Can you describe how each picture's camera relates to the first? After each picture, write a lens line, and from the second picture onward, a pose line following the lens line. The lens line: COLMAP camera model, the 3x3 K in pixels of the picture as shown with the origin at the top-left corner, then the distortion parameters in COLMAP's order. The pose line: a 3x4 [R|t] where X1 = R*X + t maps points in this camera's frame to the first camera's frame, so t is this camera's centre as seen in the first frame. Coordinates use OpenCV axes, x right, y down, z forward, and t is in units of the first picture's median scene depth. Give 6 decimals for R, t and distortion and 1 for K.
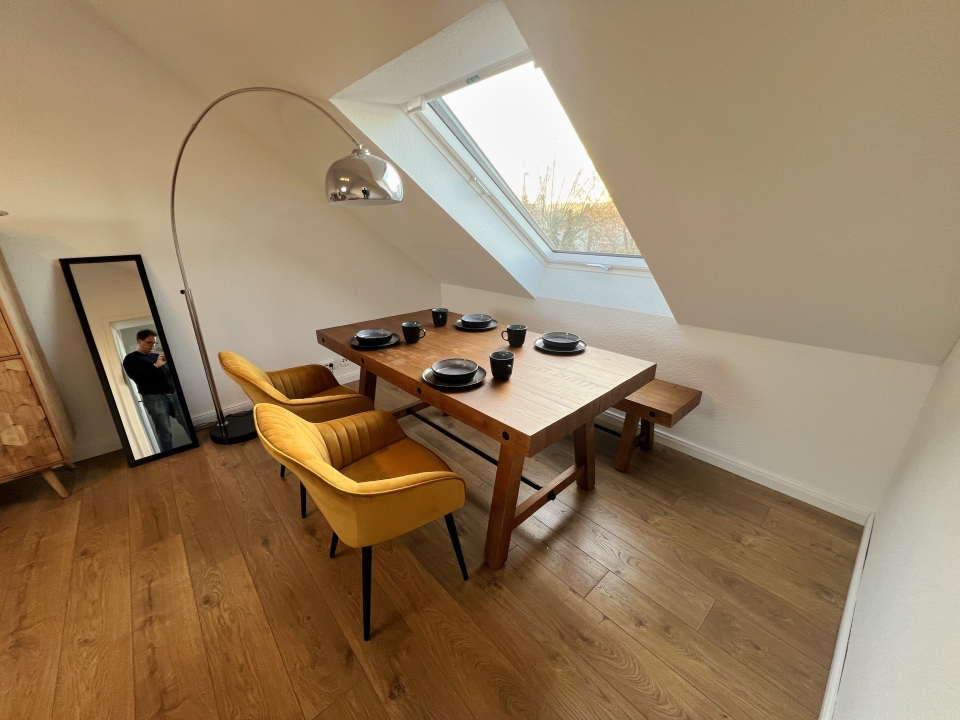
lens RADIAL K [[383.7, 0, 479.3], [0, 383.7, 359.6], [0, 0, 1]] dist [-0.002817, 0.000086]
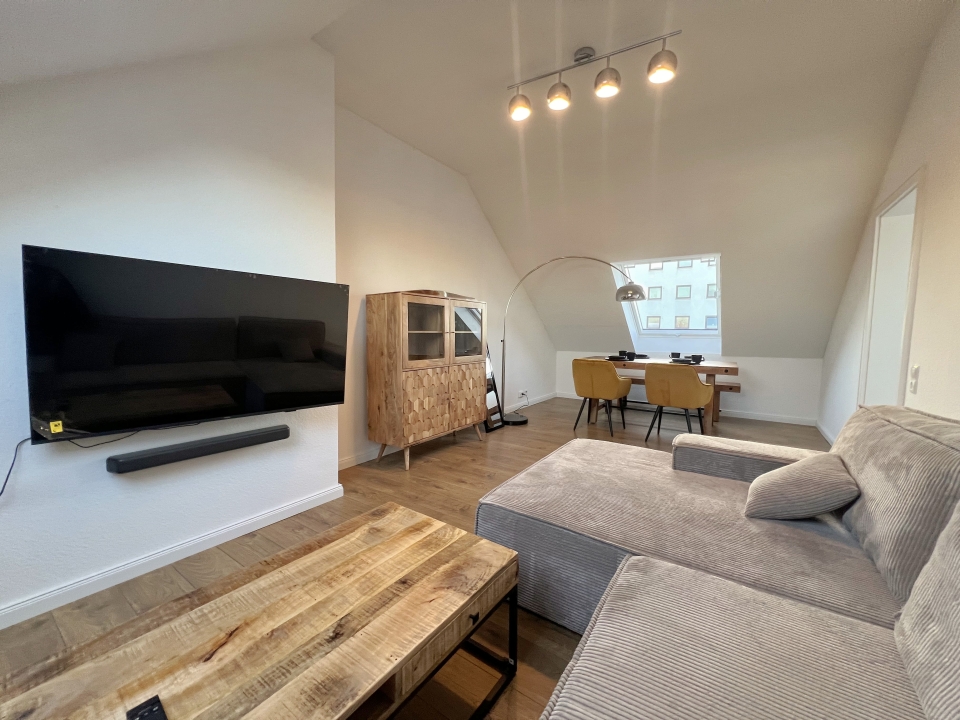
lens RADIAL K [[383.7, 0, 484.6], [0, 383.7, 360.7], [0, 0, 1]] dist [-0.002817, 0.000086]
pose [[0.963999, 0.009330, 0.265743, -2.013370], [0.064527, 0.961304, -0.267825, 0.626680], [-0.257959, 0.275330, 0.926094, -1.062606]]
